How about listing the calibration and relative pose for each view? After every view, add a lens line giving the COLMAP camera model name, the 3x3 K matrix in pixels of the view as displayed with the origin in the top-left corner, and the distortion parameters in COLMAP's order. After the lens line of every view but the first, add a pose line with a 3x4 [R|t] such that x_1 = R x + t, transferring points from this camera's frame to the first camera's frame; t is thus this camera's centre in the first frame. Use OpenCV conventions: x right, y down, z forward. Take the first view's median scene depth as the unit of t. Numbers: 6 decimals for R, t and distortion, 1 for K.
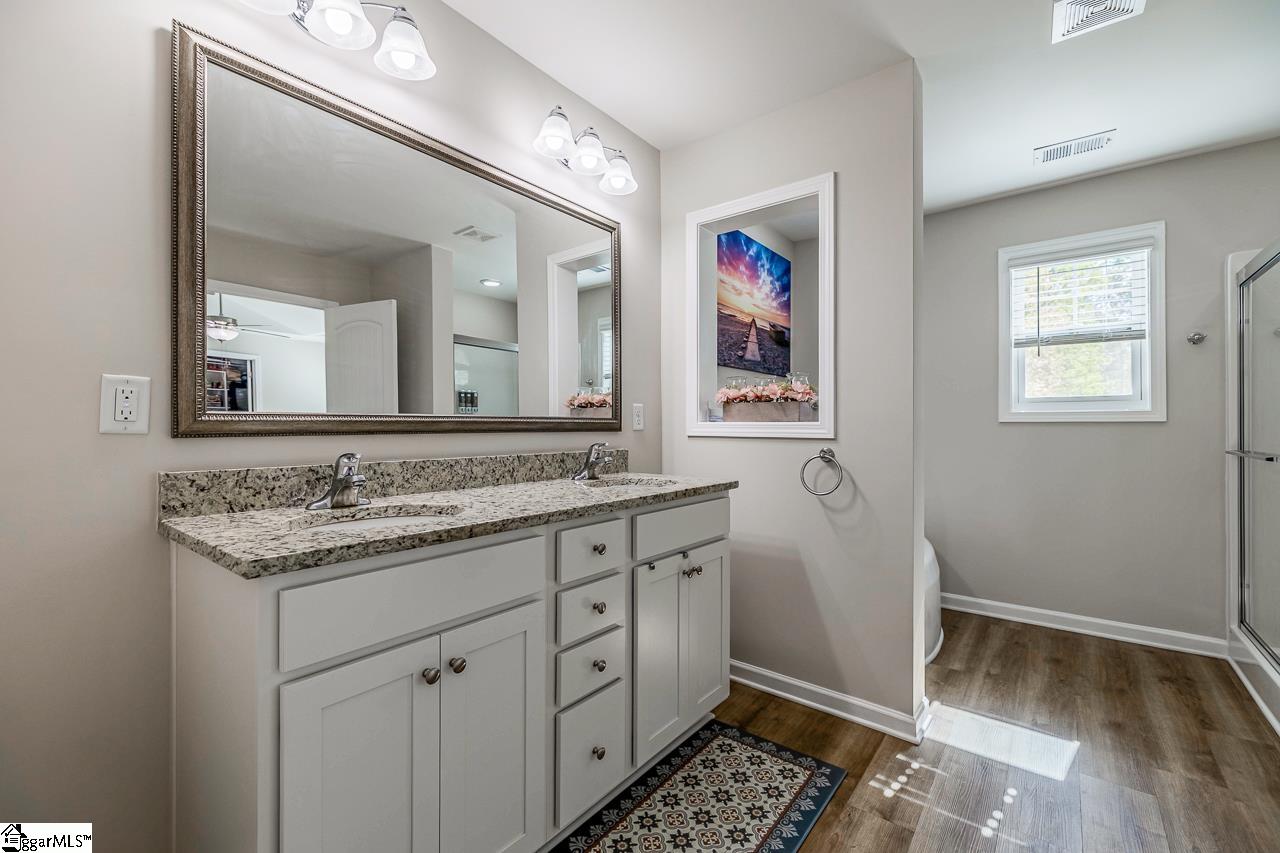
lens RADIAL K [[542.2, 0, 640.0], [0, 542.2, 426.5], [0, 0, 1]] dist [0.000389, -0.000500]
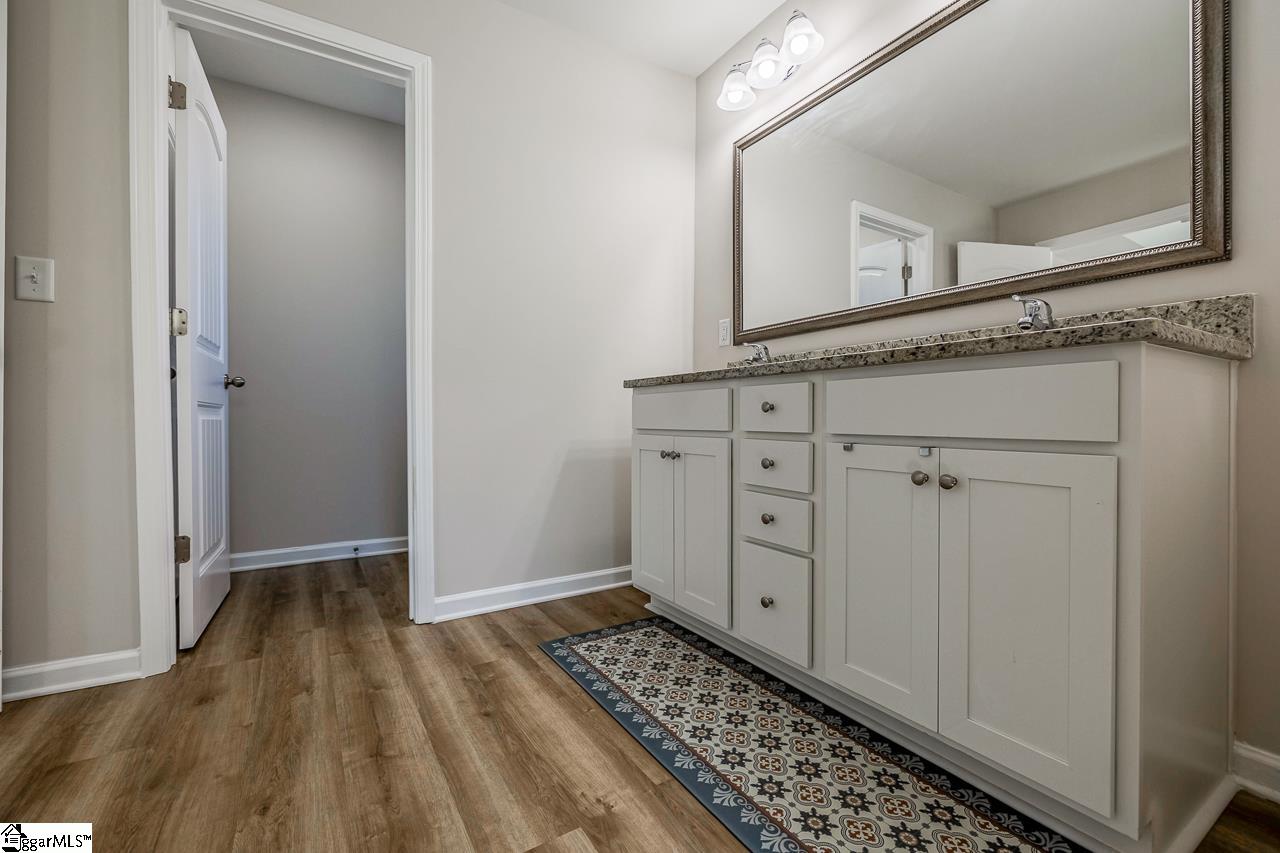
lens RADIAL K [[545.2, 0, 634.1], [0, 545.2, 422.2], [0, 0, 1]] dist [-0.000924, -0.000482]
pose [[-0.351848, 0.000061, -0.936057, 0.735012], [-0.002029, 0.999998, 0.000827, 0.188244], [0.936055, 0.002190, -0.351847, 0.832495]]
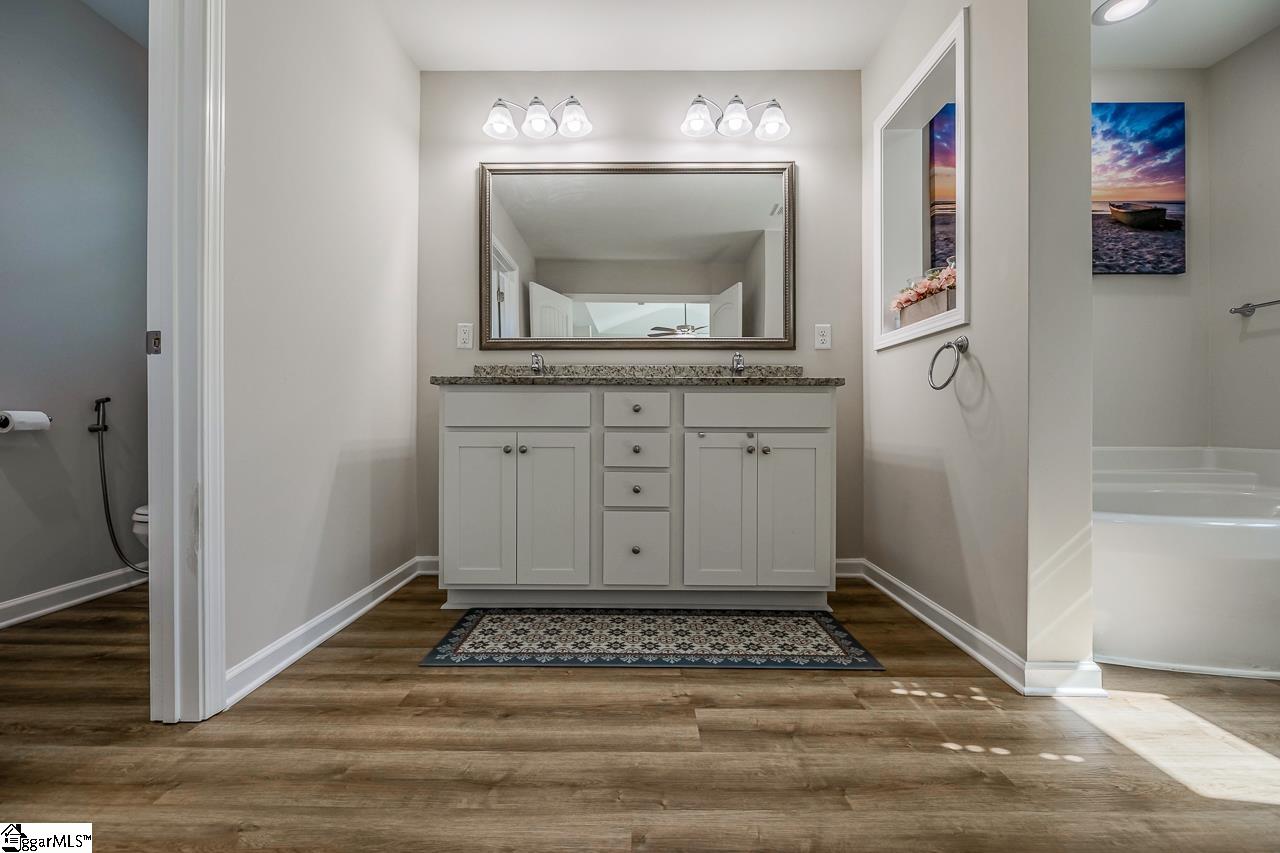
lens RADIAL K [[547.0, 0, 638.5], [0, 547.0, 425.2], [0, 0, 1]] dist [-0.000441, 0.000096]
pose [[0.613161, -0.003297, -0.789951, 0.793691], [0.000286, 0.999992, -0.003952, 0.204122], [0.789958, 0.002197, 0.613157, 0.084402]]
